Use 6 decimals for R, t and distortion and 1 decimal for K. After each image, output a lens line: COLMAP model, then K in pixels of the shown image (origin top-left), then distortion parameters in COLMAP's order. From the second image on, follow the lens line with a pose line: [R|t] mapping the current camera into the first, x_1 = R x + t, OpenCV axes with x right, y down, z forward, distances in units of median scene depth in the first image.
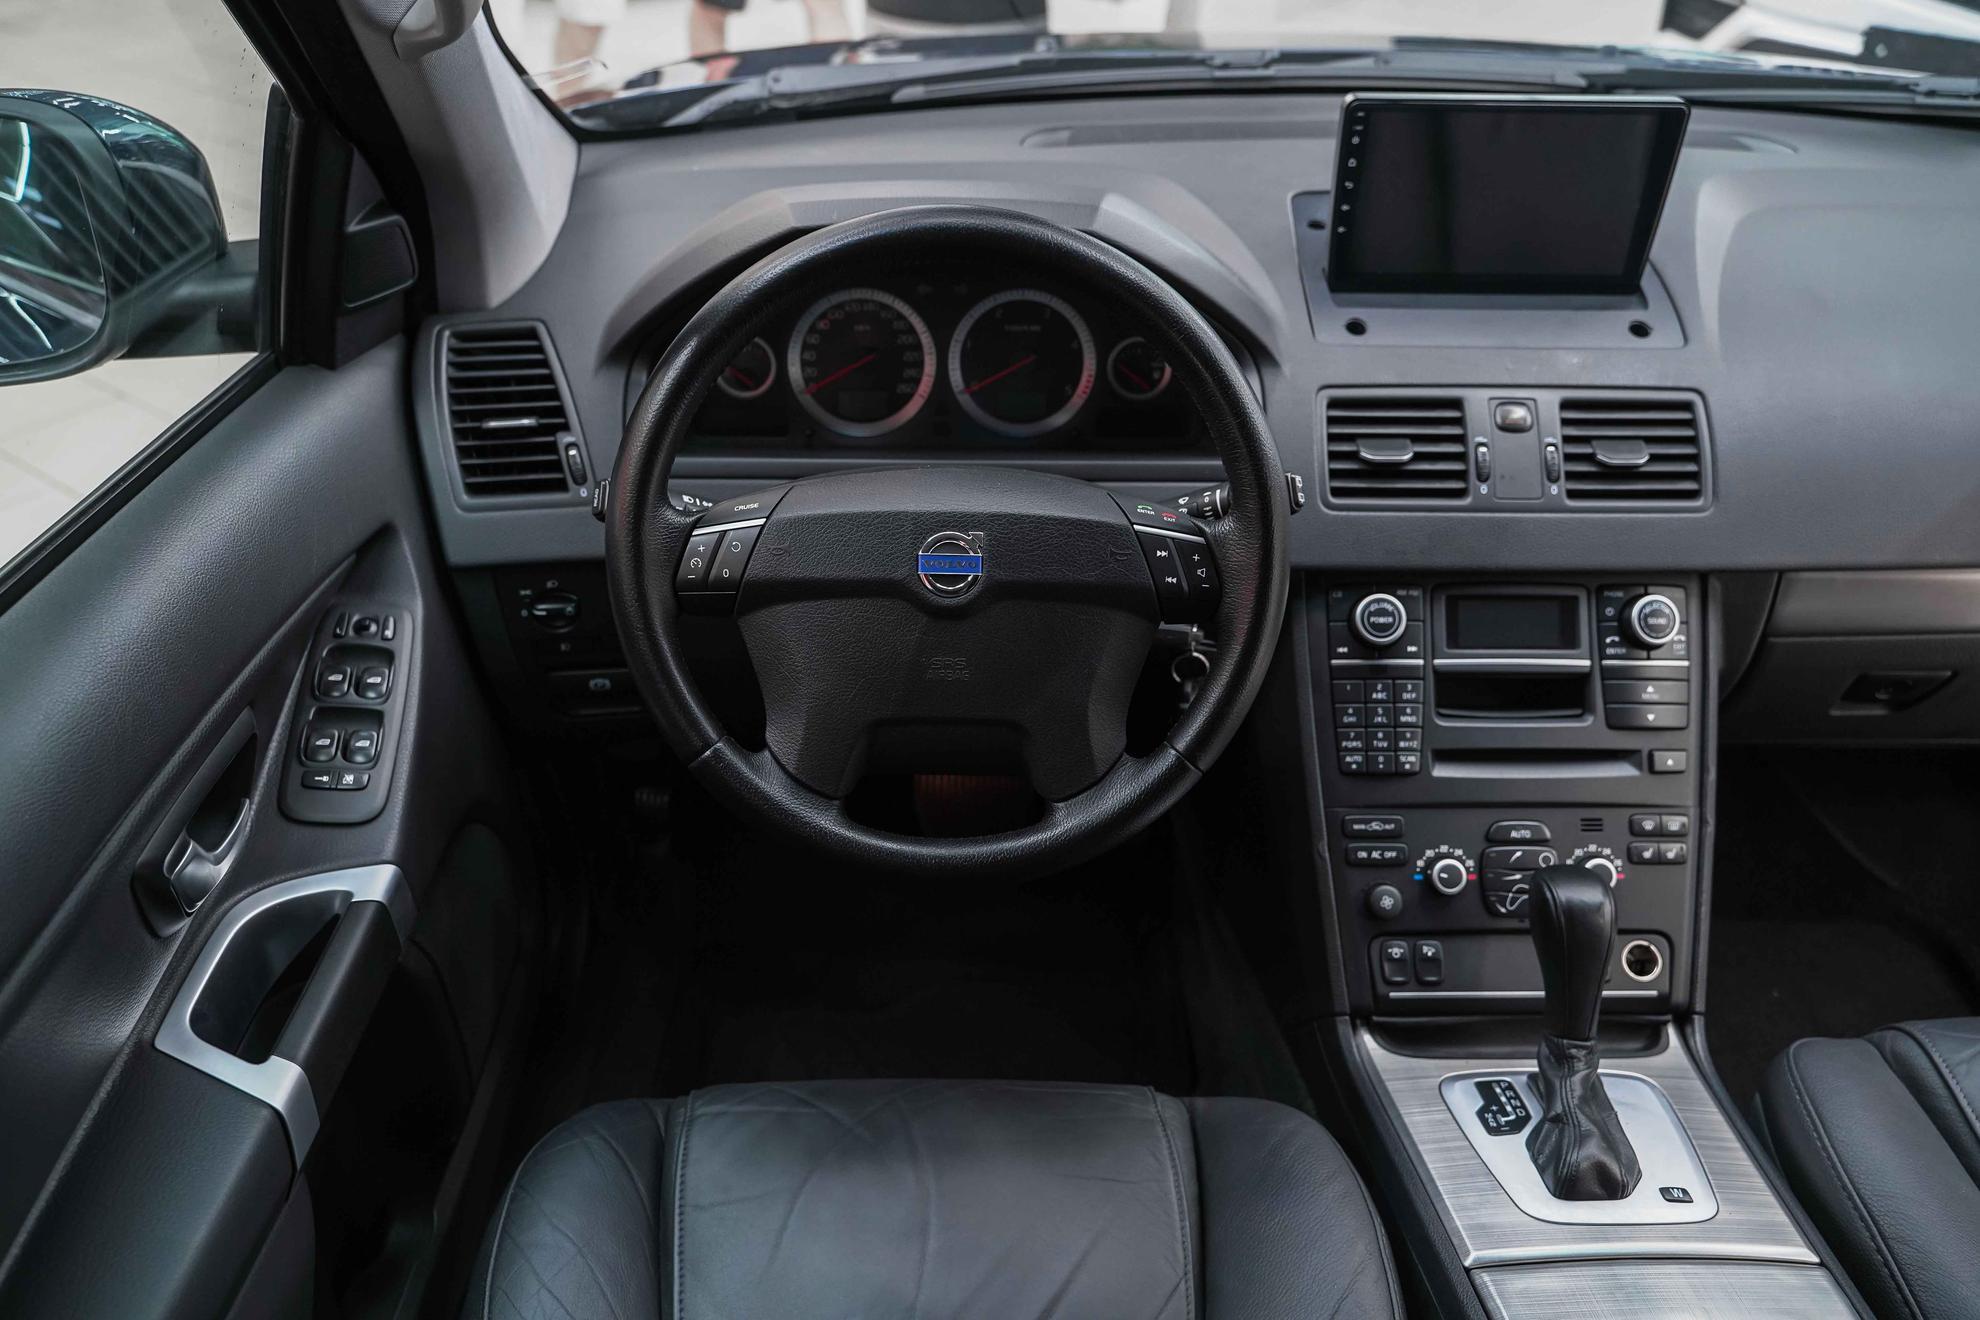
lens RADIAL K [[1603.6, 0, 989.2], [0, 1603.6, 670.5], [0, 0, 1]] dist [-0.005004, 0.008553]
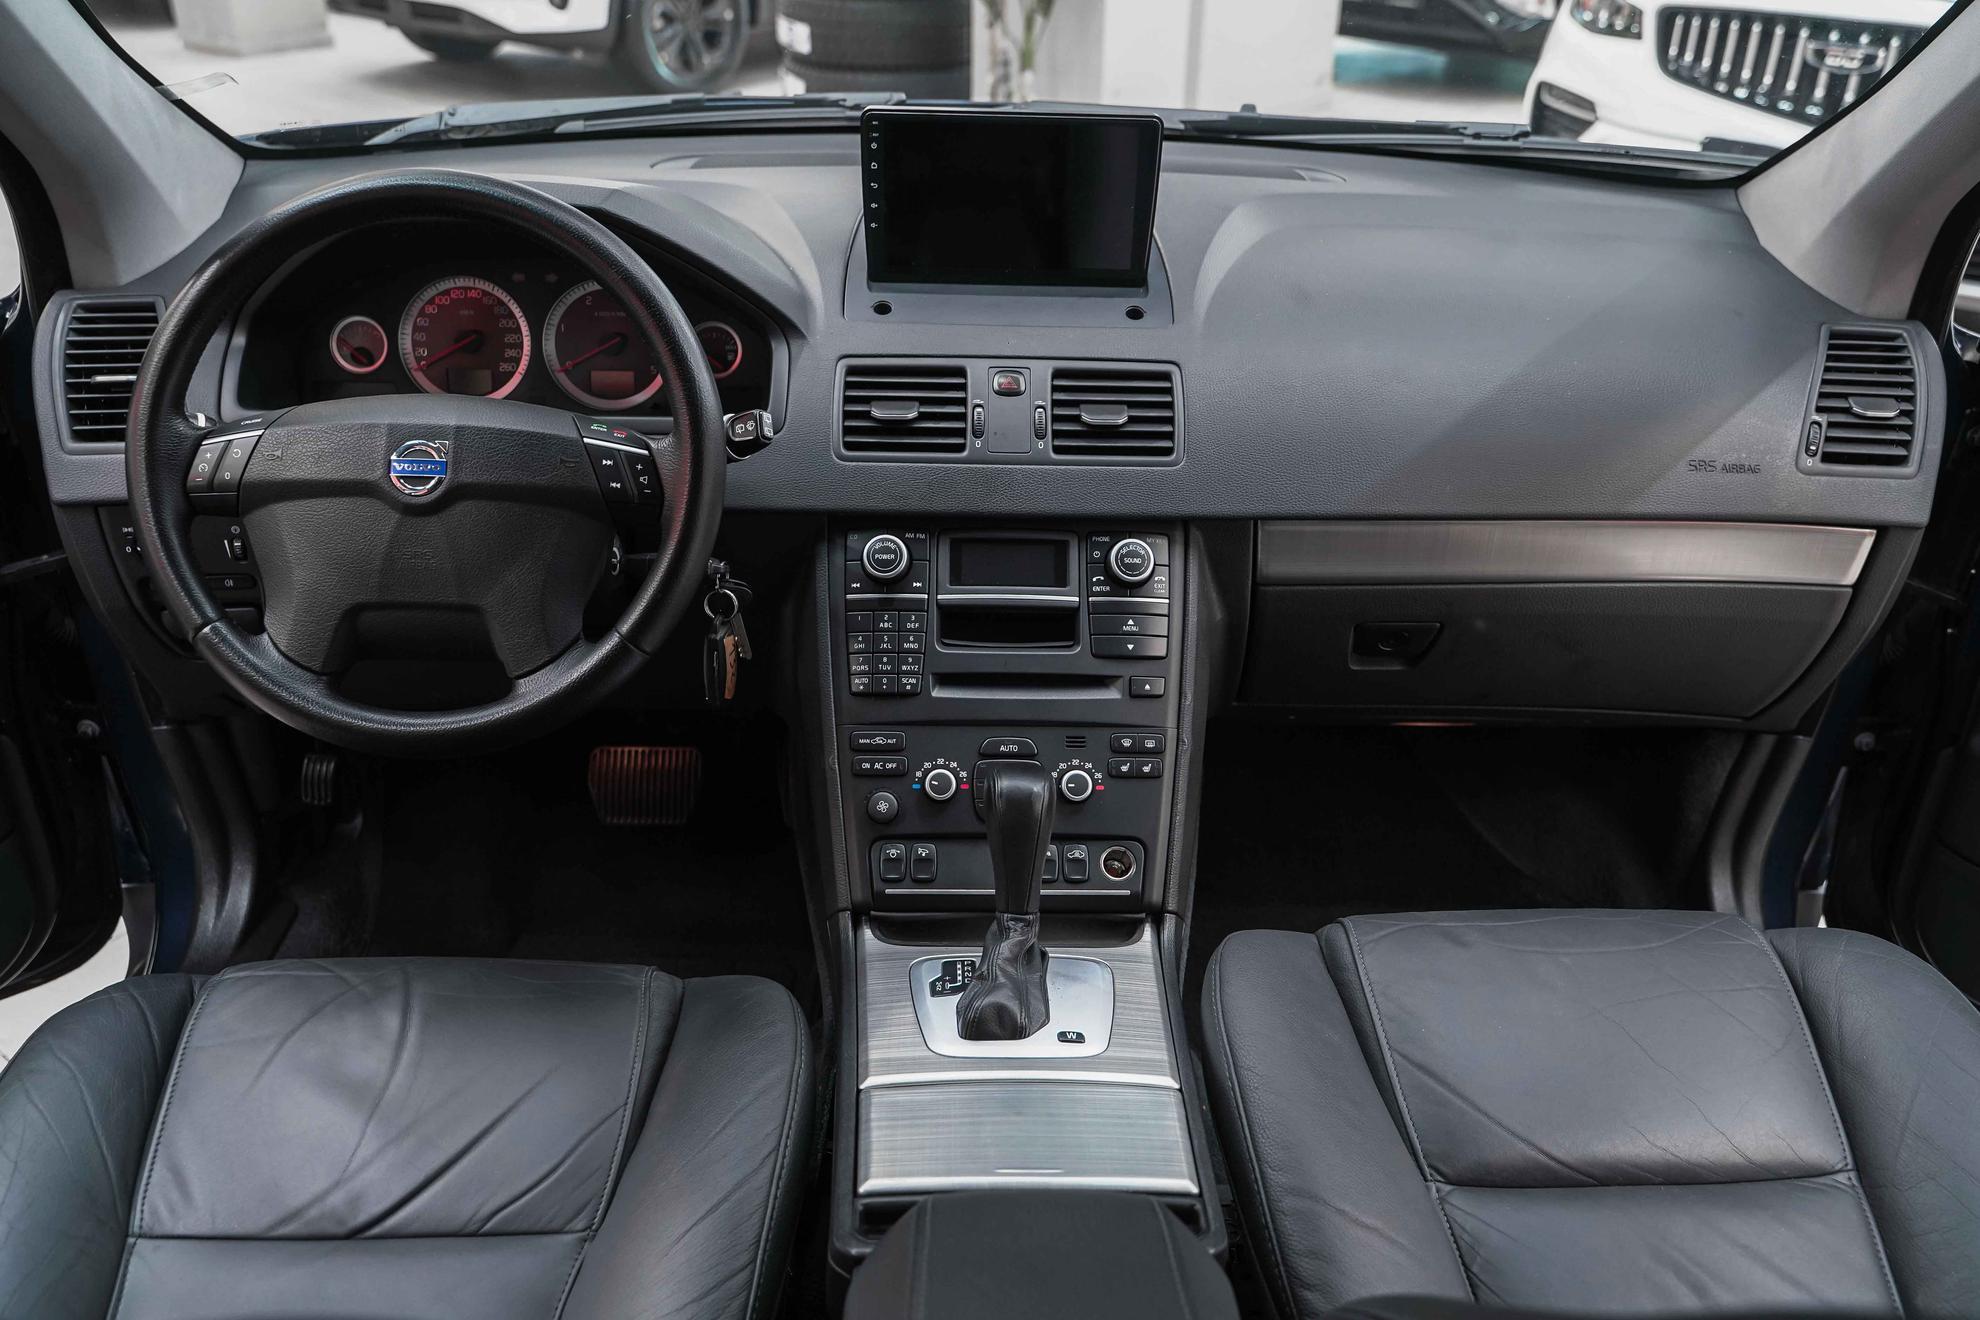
lens RADIAL K [[1664.0, 0, 1006.1], [0, 1664.0, 662.5], [0, 0, 1]] dist [0.001874, 0.000044]
pose [[0.999893, 0.007014, 0.012839, 0.313077], [-0.005828, 0.995911, -0.090153, 0.146300], [-0.013419, 0.090068, 0.995845, -0.157834]]
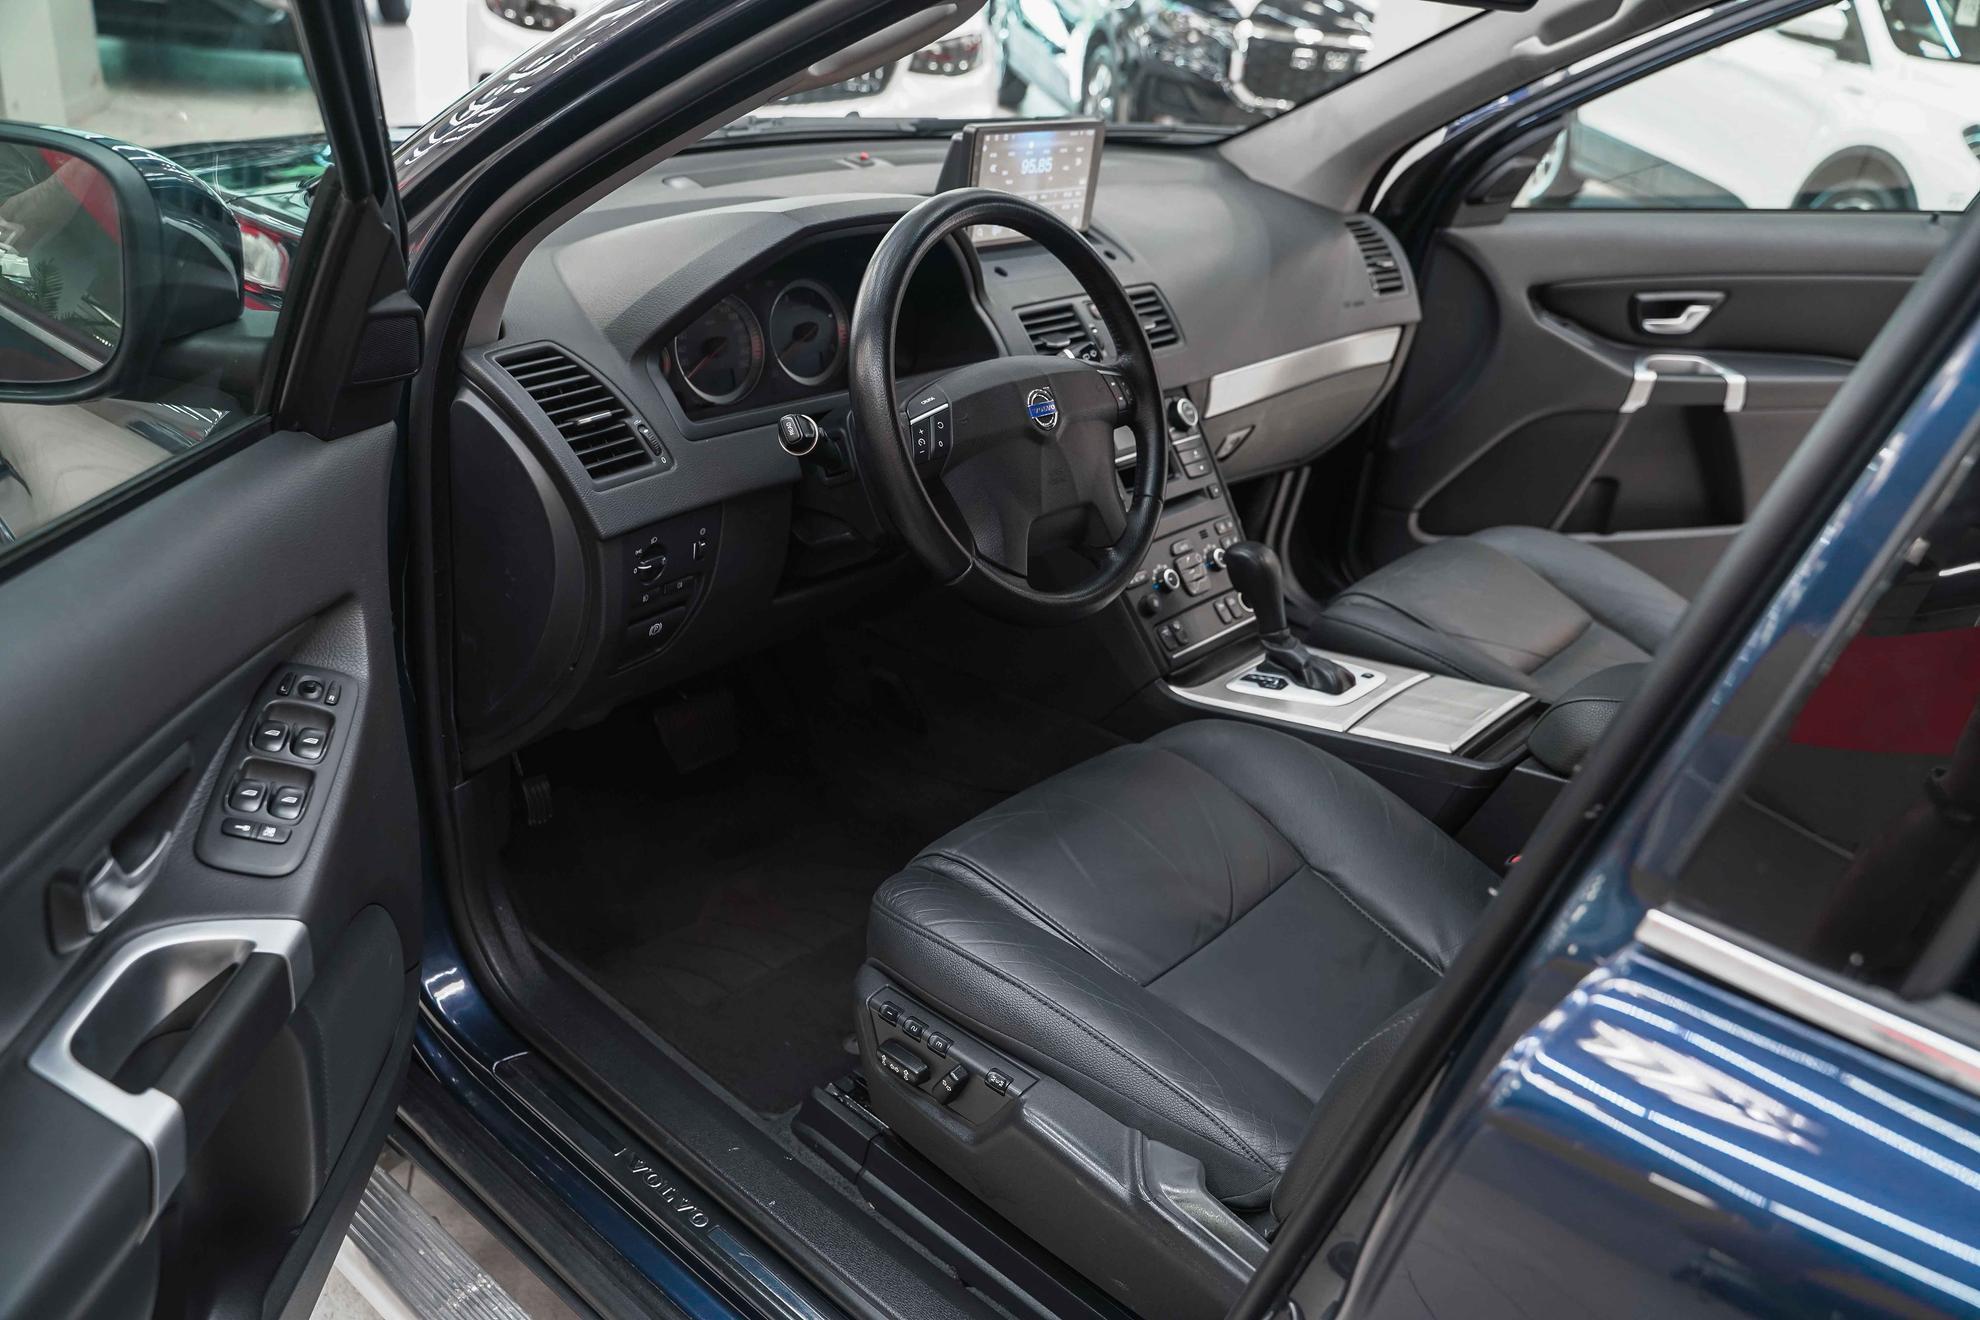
lens RADIAL K [[1603.6, 0, 989.2], [0, 1603.6, 670.5], [0, 0, 1]] dist [-0.005004, 0.008553]
pose [[0.663042, -0.280884, 0.693888, -0.995955], [0.327409, 0.942388, 0.068622, 0.041230], [-0.673186, 0.181686, 0.716806, -0.039517]]
